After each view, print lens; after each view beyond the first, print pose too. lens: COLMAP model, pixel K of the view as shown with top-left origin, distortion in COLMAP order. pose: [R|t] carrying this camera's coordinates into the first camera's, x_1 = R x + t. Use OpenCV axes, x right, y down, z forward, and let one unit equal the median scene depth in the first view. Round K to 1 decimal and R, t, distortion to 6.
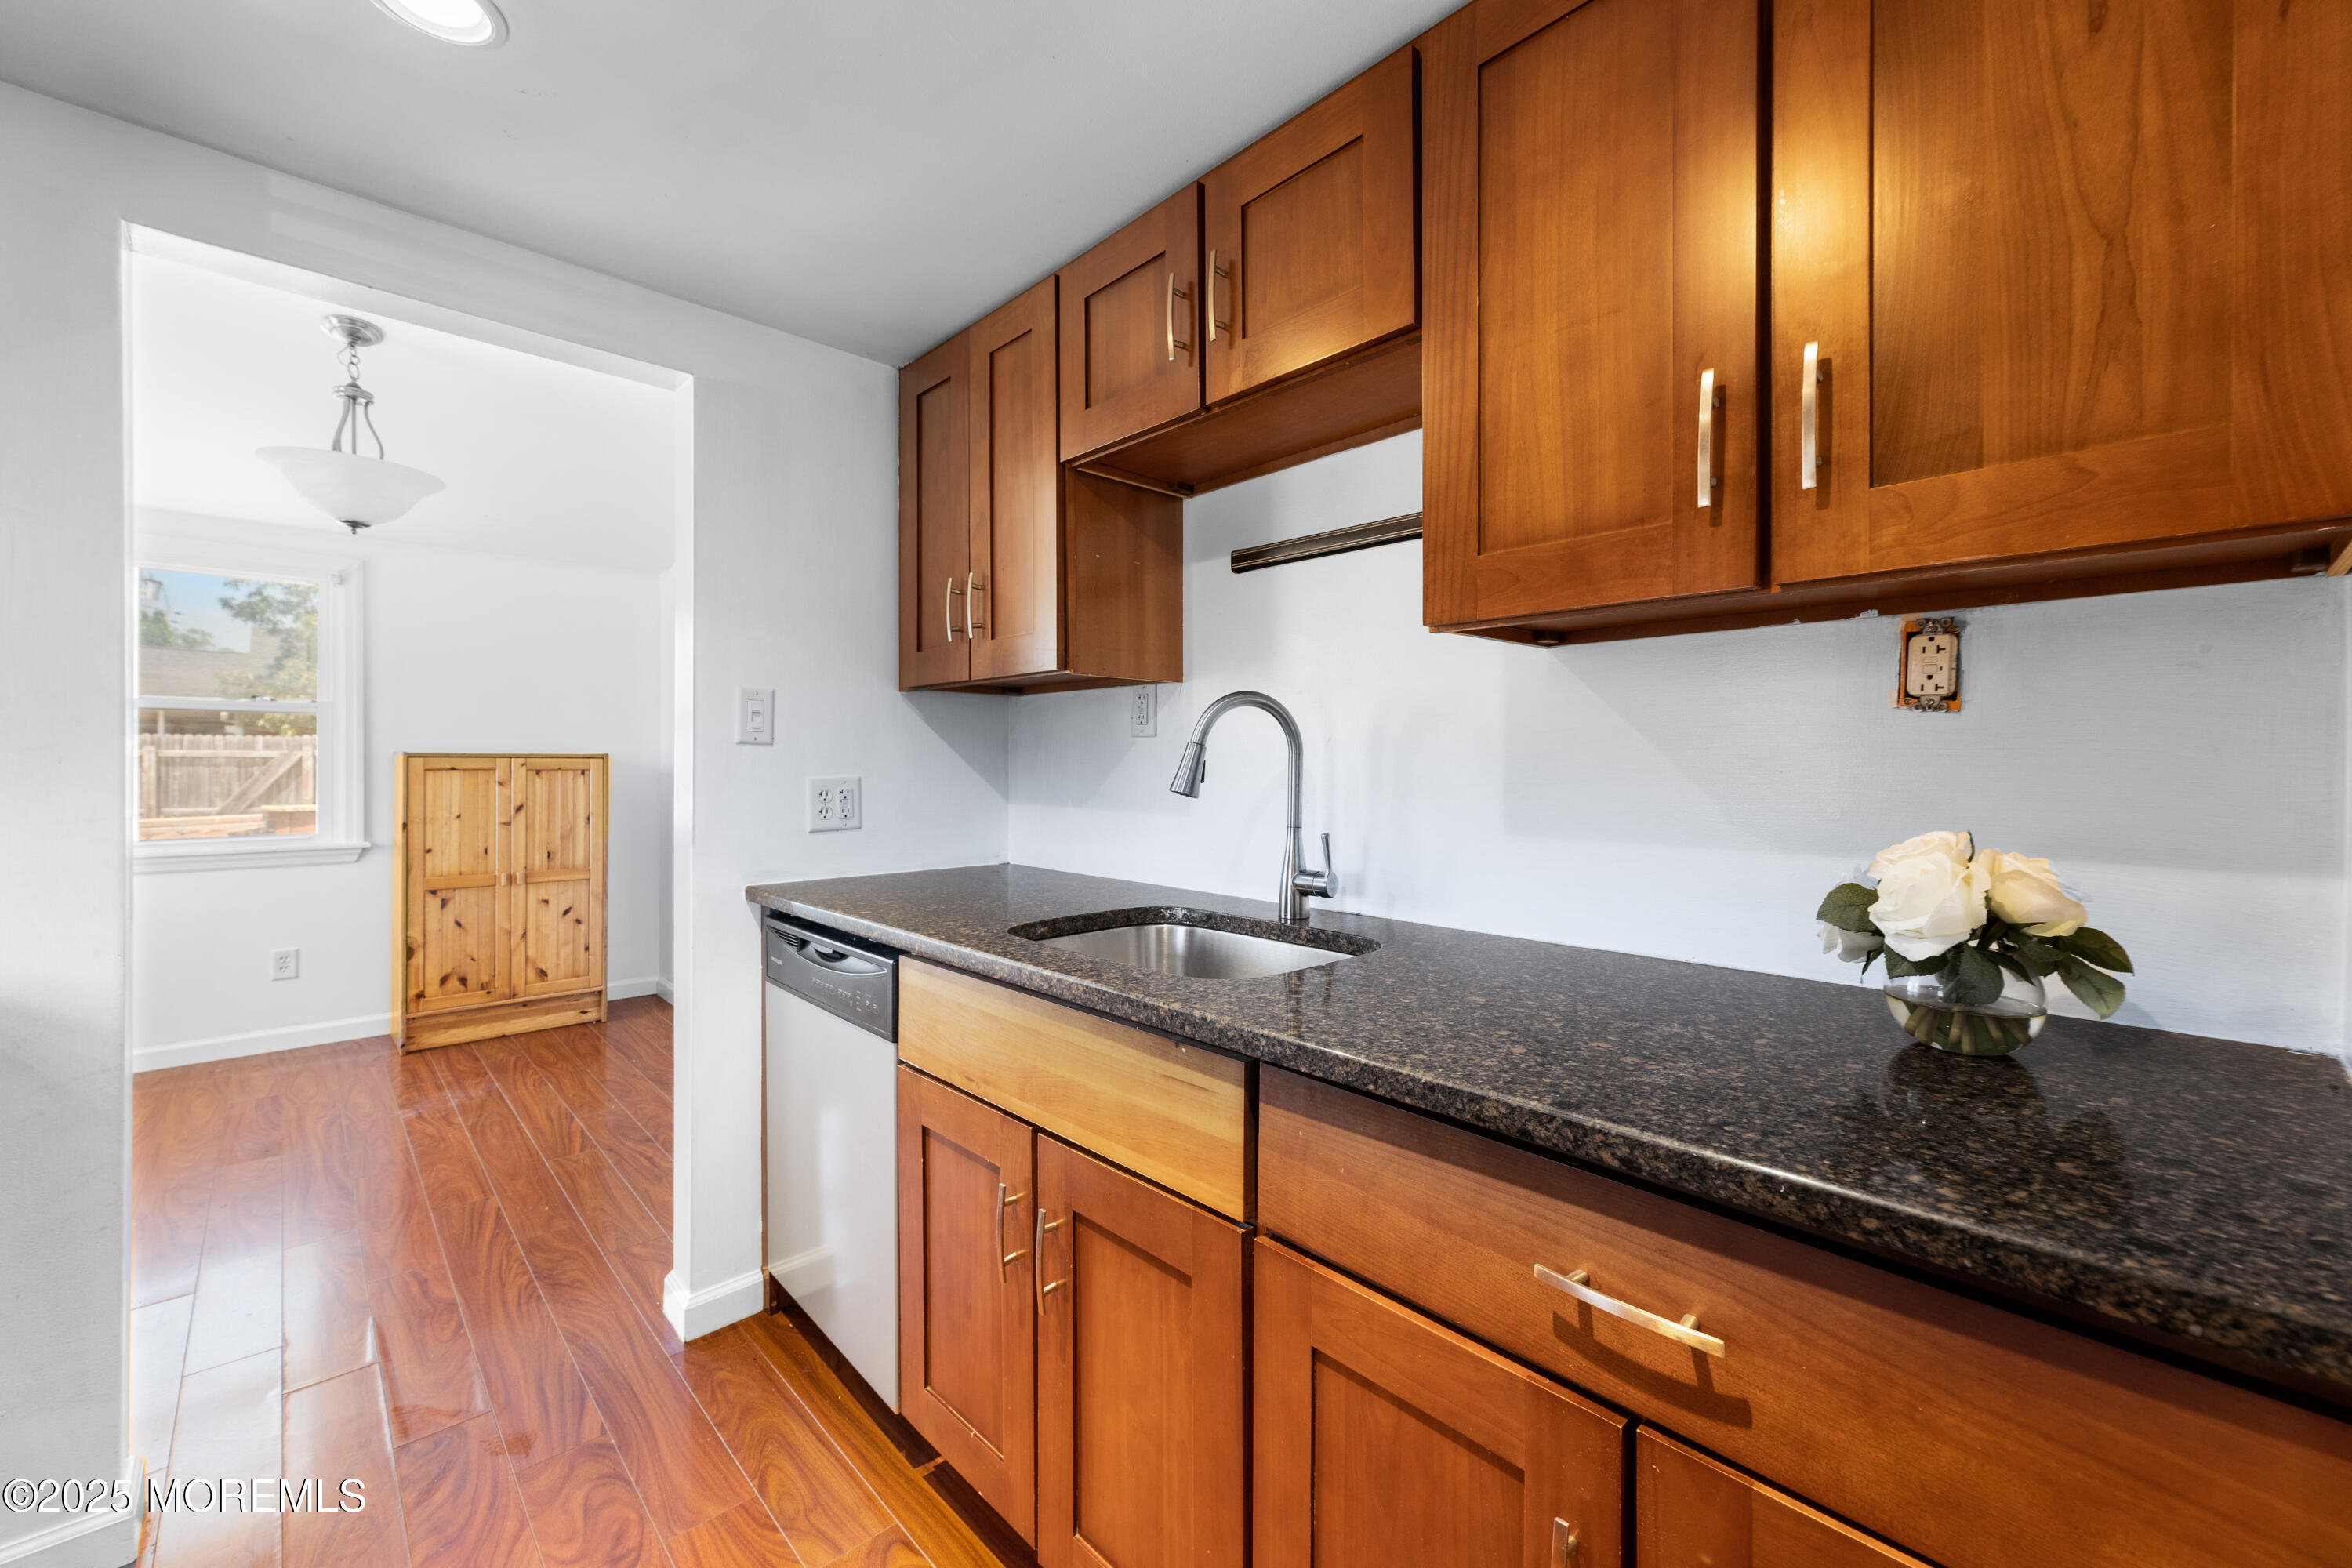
lens RADIAL K [[944.3, 0, 1196.1], [0, 944.3, 765.0], [0, 0, 1]] dist [-0.000700, 0.000171]
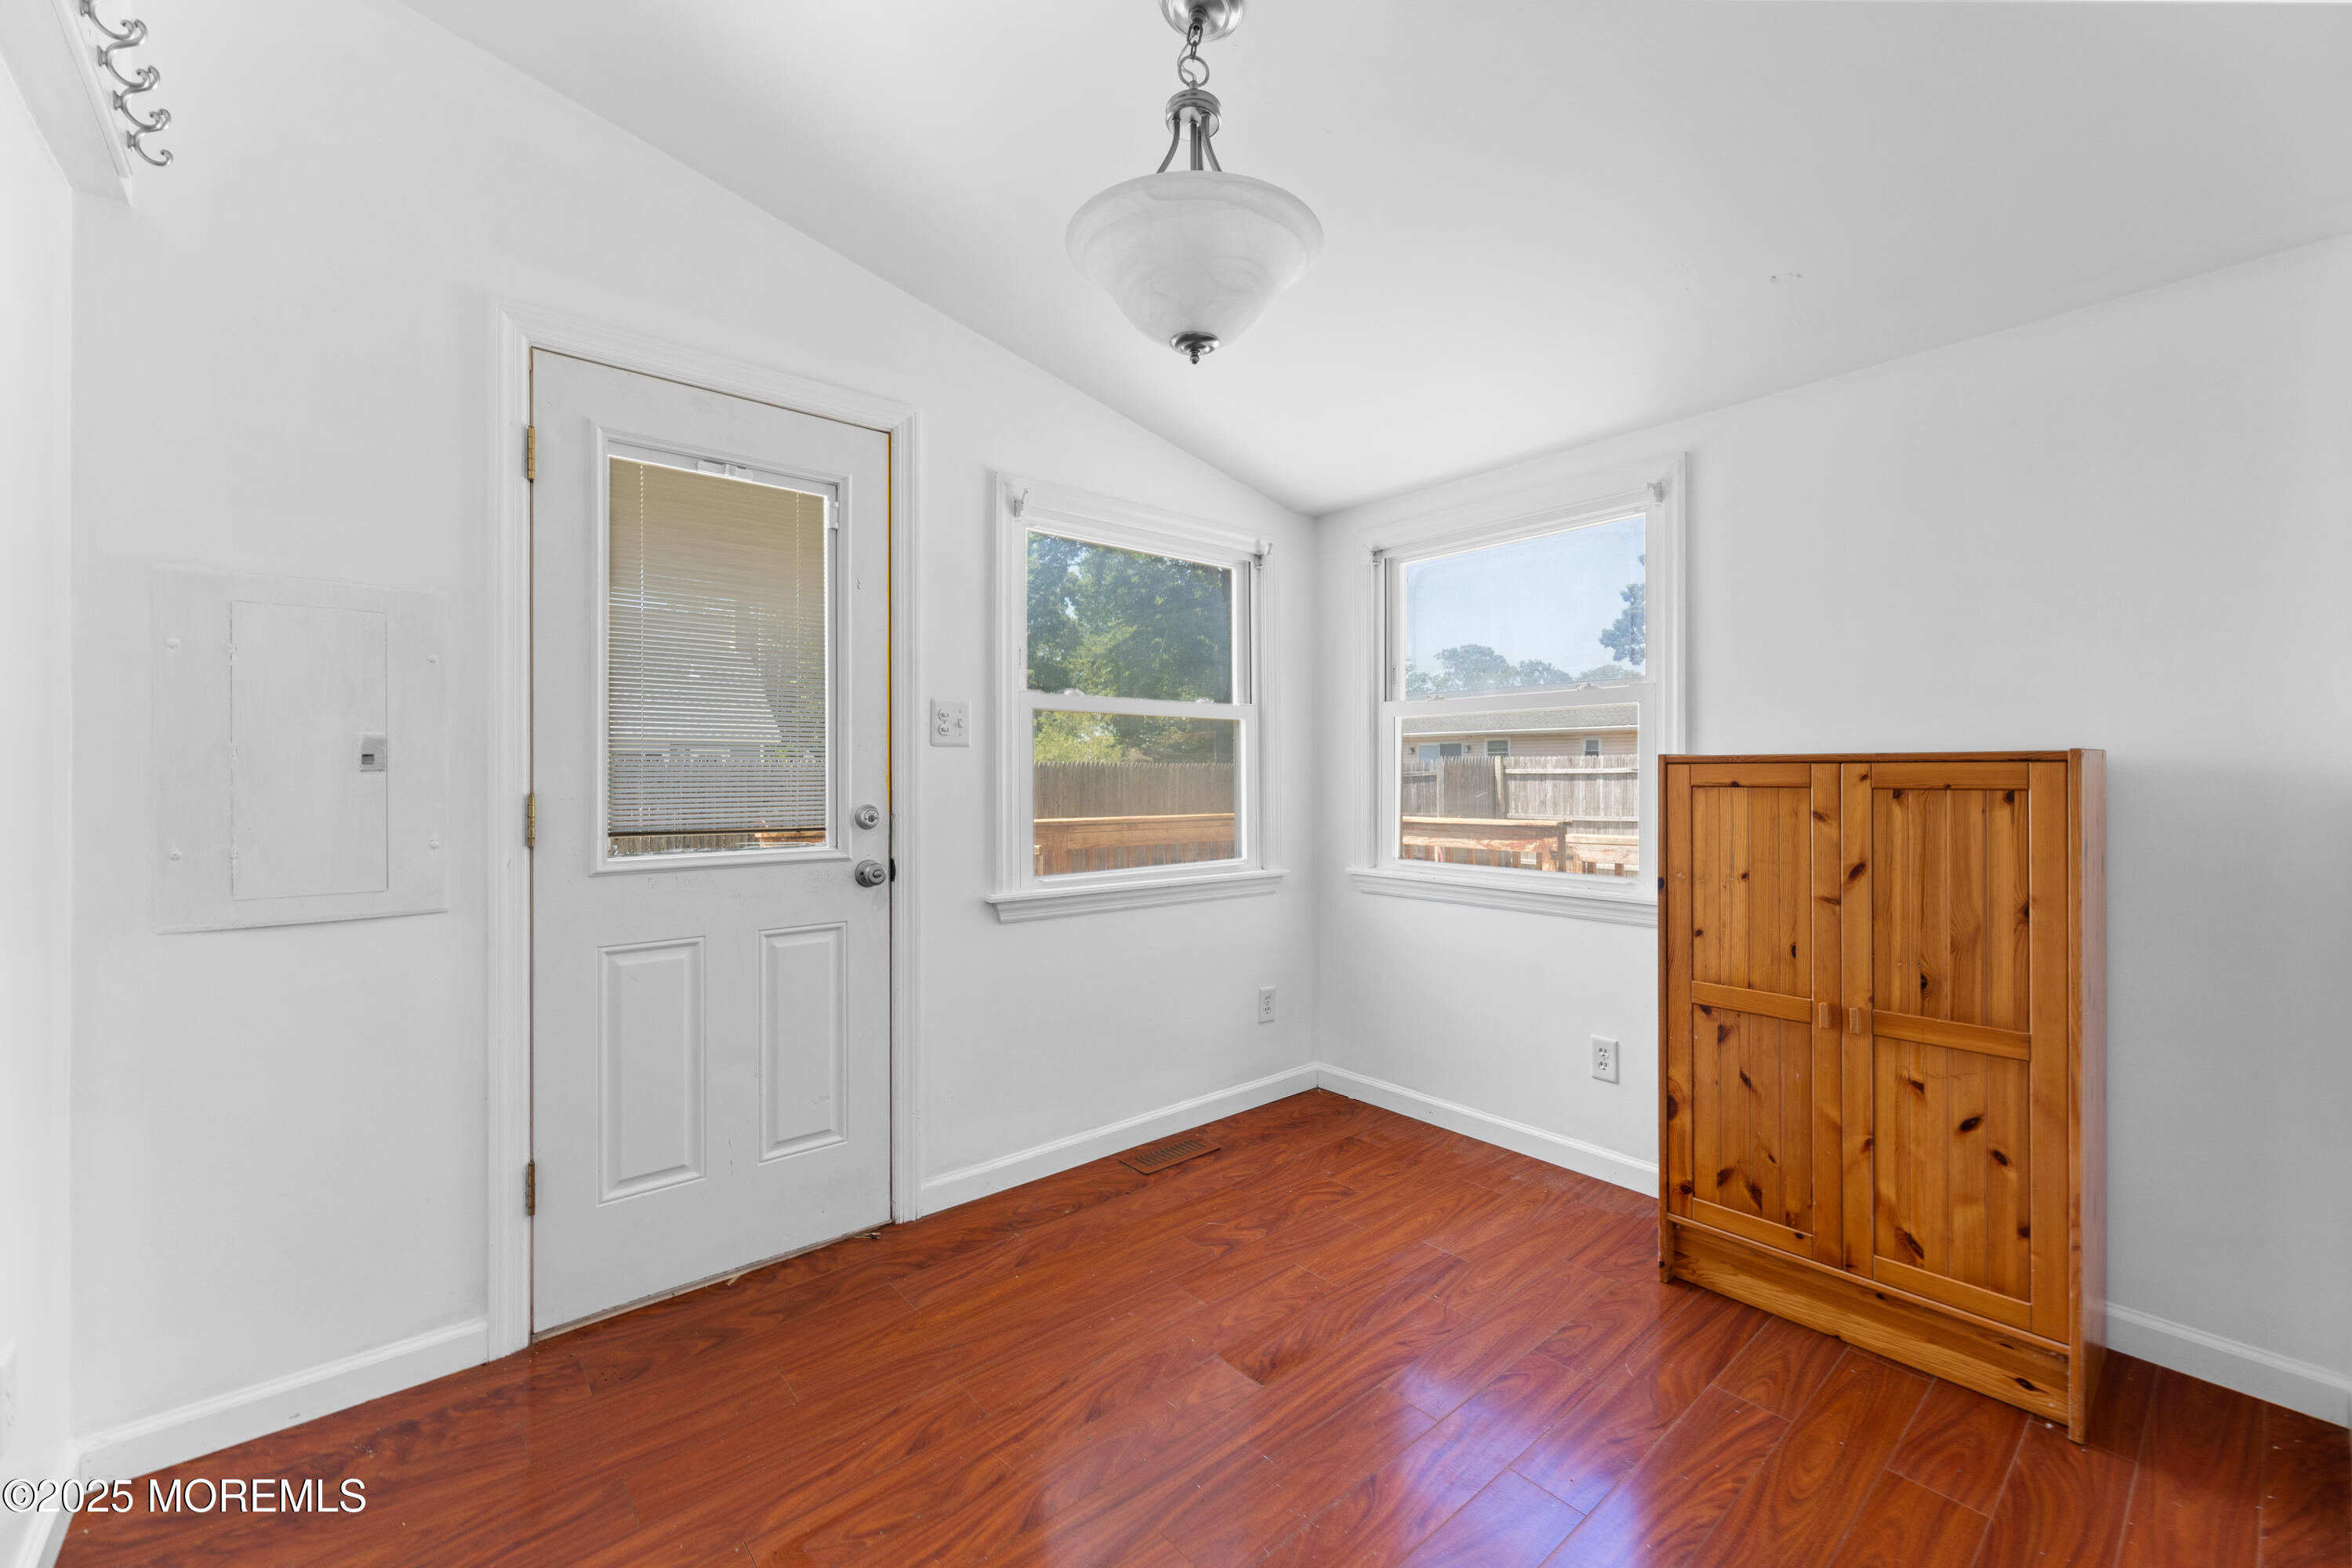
lens RADIAL K [[944.3, 0, 1190.0], [0, 944.3, 771.7], [0, 0, 1]] dist [-0.000700, 0.000171]
pose [[-0.054830, -0.003478, -0.998490, -0.237402], [0.001858, 0.999992, -0.003585, -0.002073], [0.998494, -0.002052, -0.054823, 0.714087]]
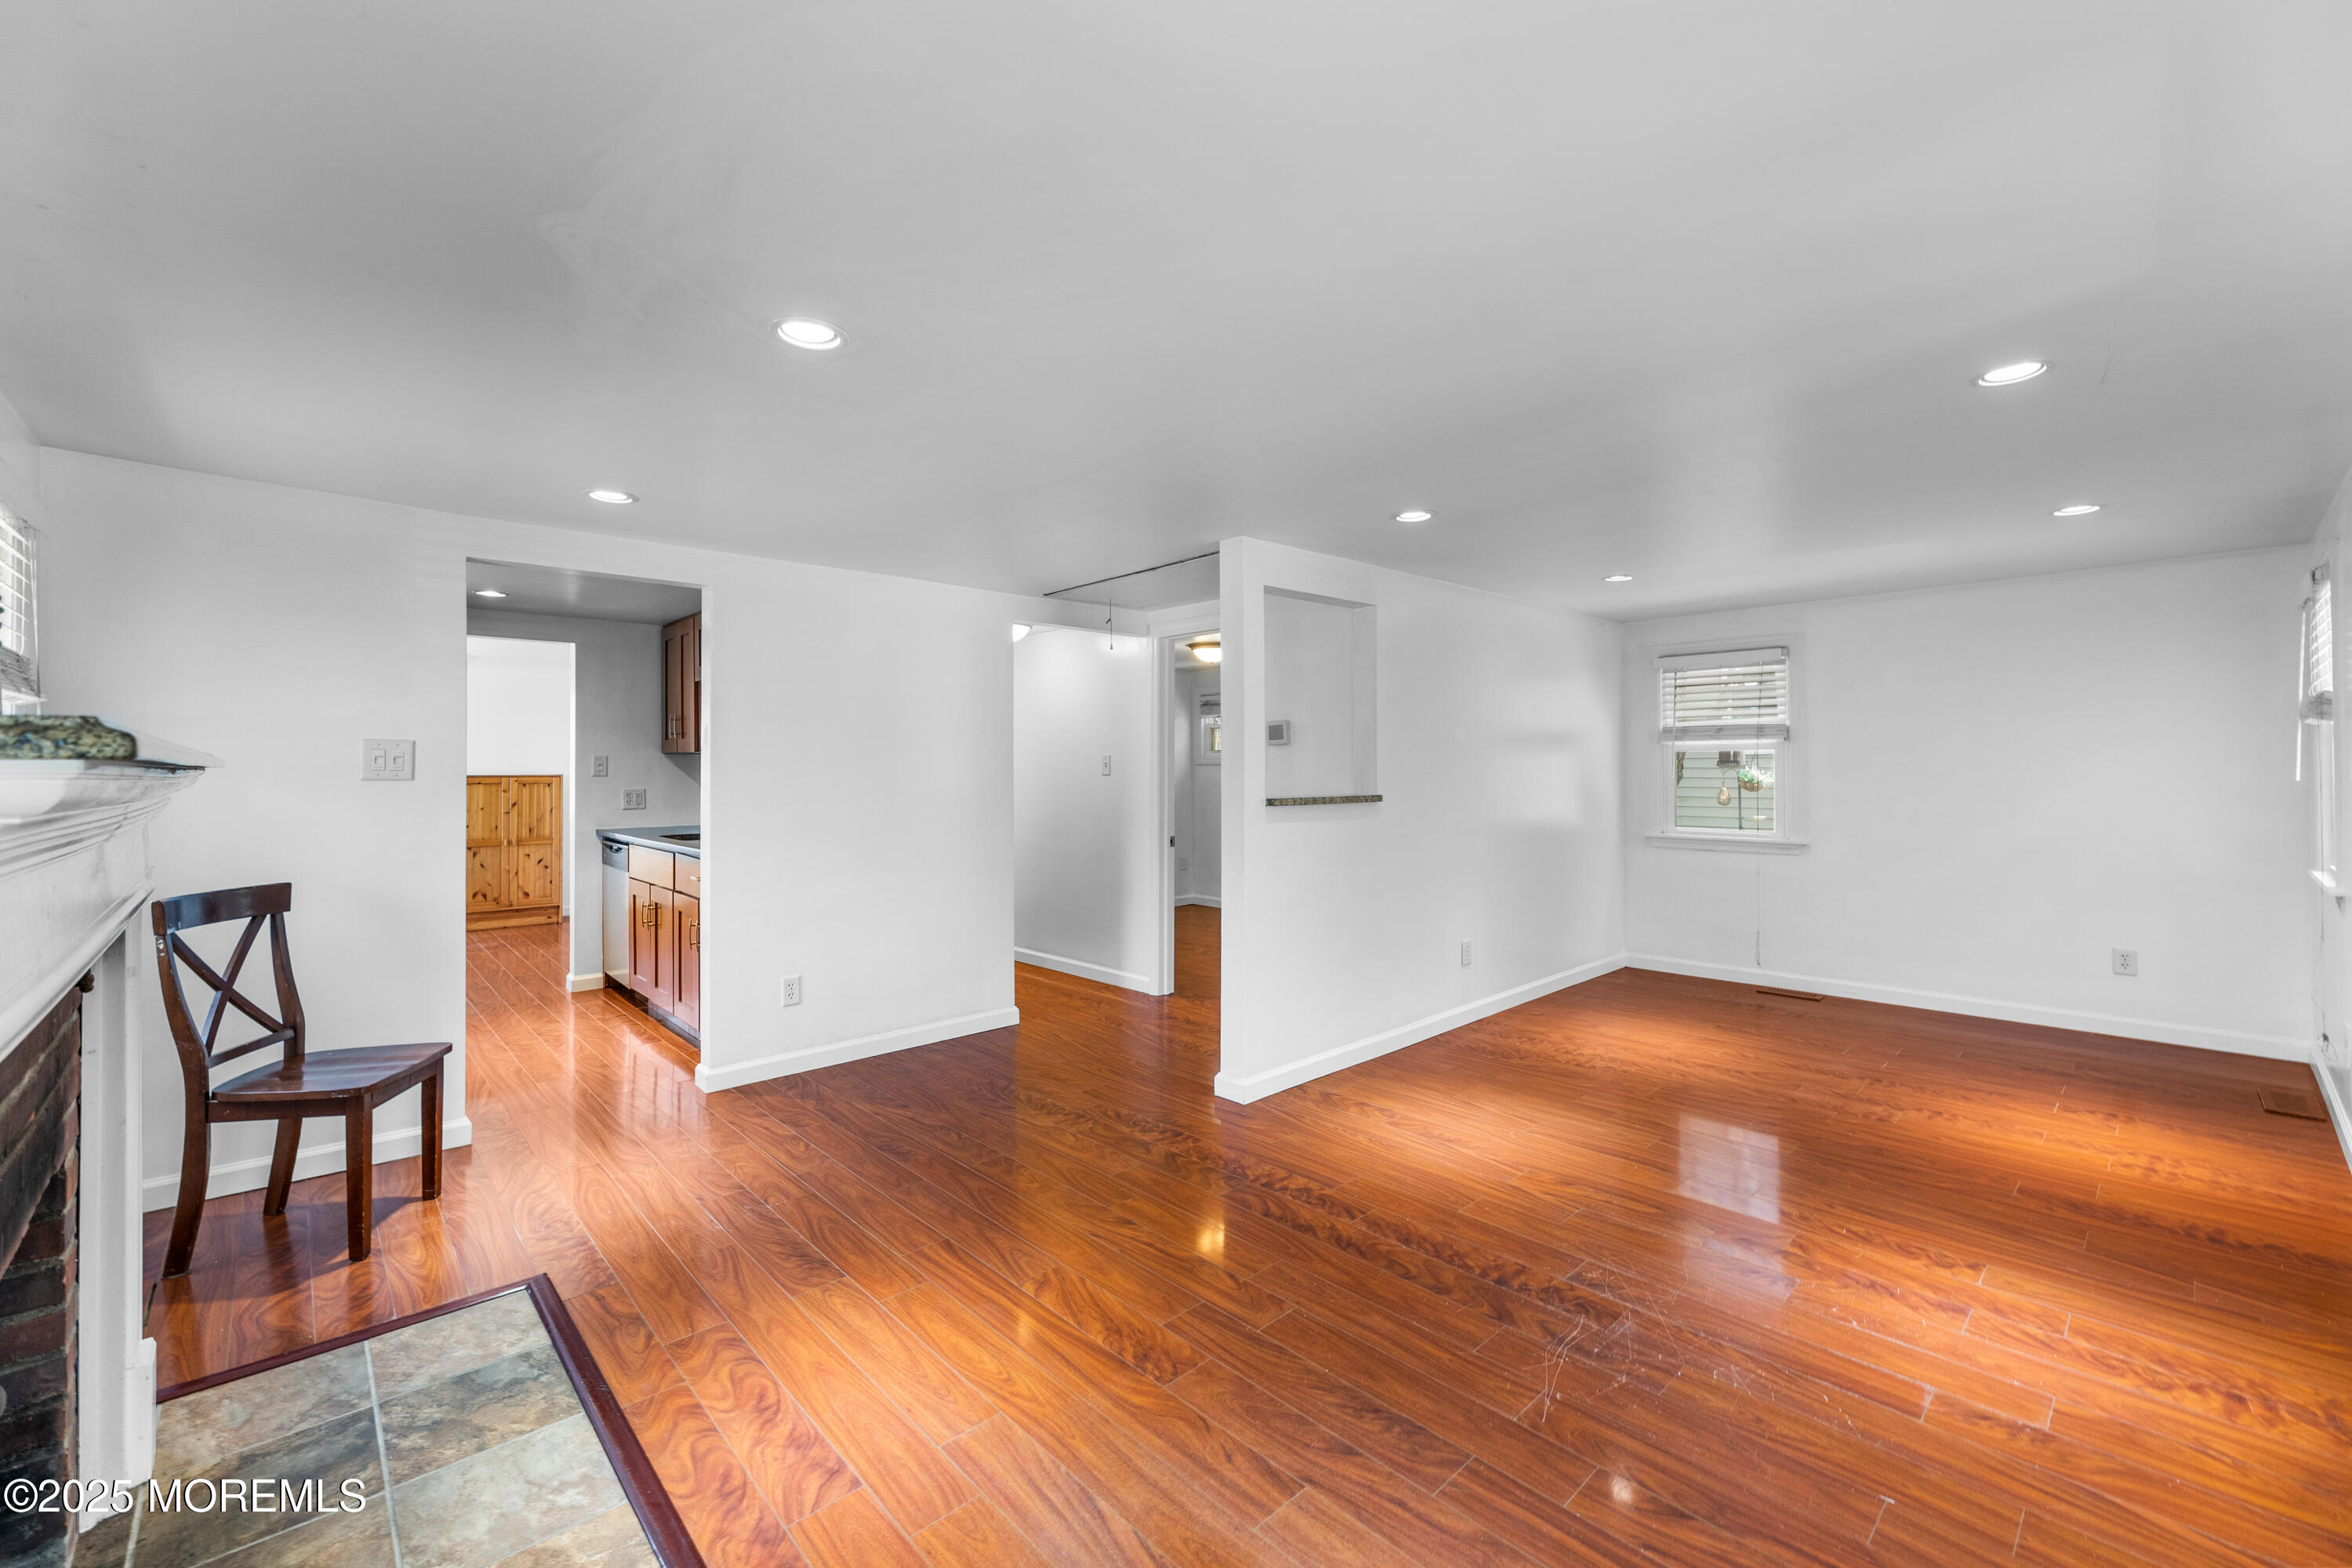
lens RADIAL K [[944.3, 0, 1172.7], [0, 944.3, 770.0], [0, 0, 1]] dist [-0.000700, 0.000171]
pose [[0.999883, -0.002478, -0.015087, 0.618635], [0.002450, 0.999995, -0.001861, -0.015643], [0.015091, 0.001824, 0.999884, -0.853970]]
